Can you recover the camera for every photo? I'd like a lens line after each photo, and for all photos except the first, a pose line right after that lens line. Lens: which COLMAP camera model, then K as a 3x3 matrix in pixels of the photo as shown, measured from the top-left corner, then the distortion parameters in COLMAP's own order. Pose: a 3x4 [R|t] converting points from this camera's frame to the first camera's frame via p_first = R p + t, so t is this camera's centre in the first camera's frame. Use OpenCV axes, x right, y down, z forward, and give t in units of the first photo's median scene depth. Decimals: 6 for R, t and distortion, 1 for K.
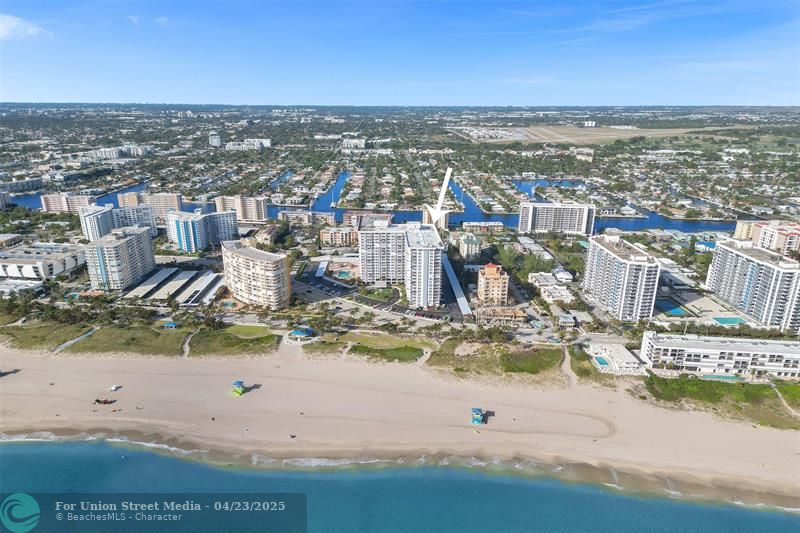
lens RADIAL K [[553.2, 0, 397.8], [0, 553.2, 299.4], [0, 0, 1]] dist [0.082625, -0.077796]
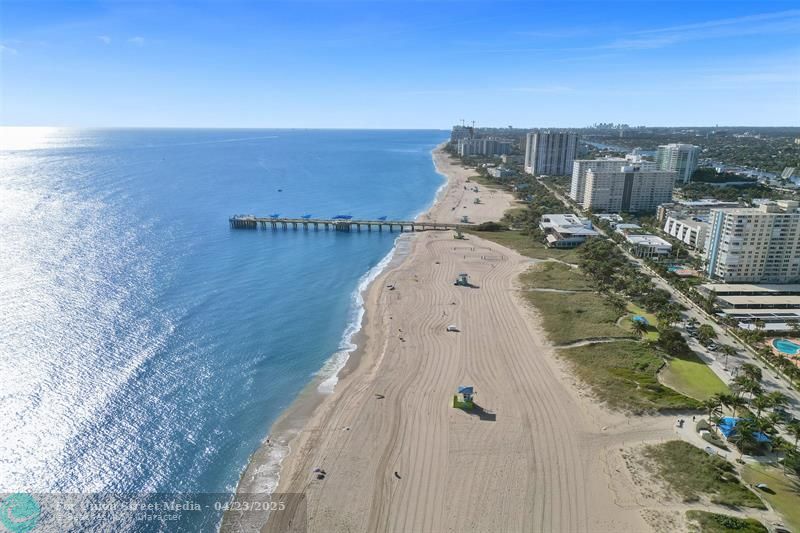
lens RADIAL K [[553.2, 0, 397.8], [0, 553.2, 299.4], [0, 0, 1]] dist [0.082625, -0.077796]
pose [[0.027788, 0.300311, -0.953437, 0.104482], [-0.341160, 0.899385, 0.273342, -0.030869], [0.939594, 0.317679, 0.127447, 0.353970]]
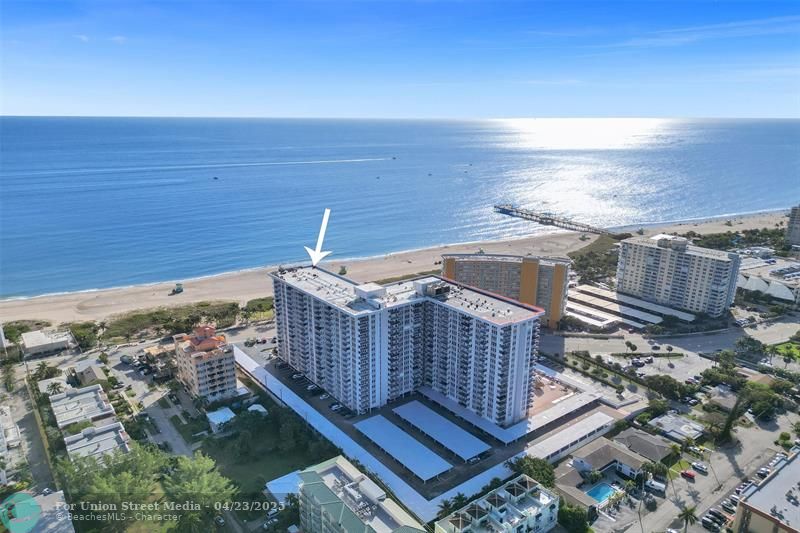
lens RADIAL K [[553.2, 0, 397.8], [0, 553.2, 299.4], [0, 0, 1]] dist [0.082625, -0.077796]
pose [[-0.806171, 0.184102, -0.562312, 0.204065], [-0.203755, 0.805853, 0.555954, -0.284392], [0.555493, 0.562767, -0.612144, 0.889574]]
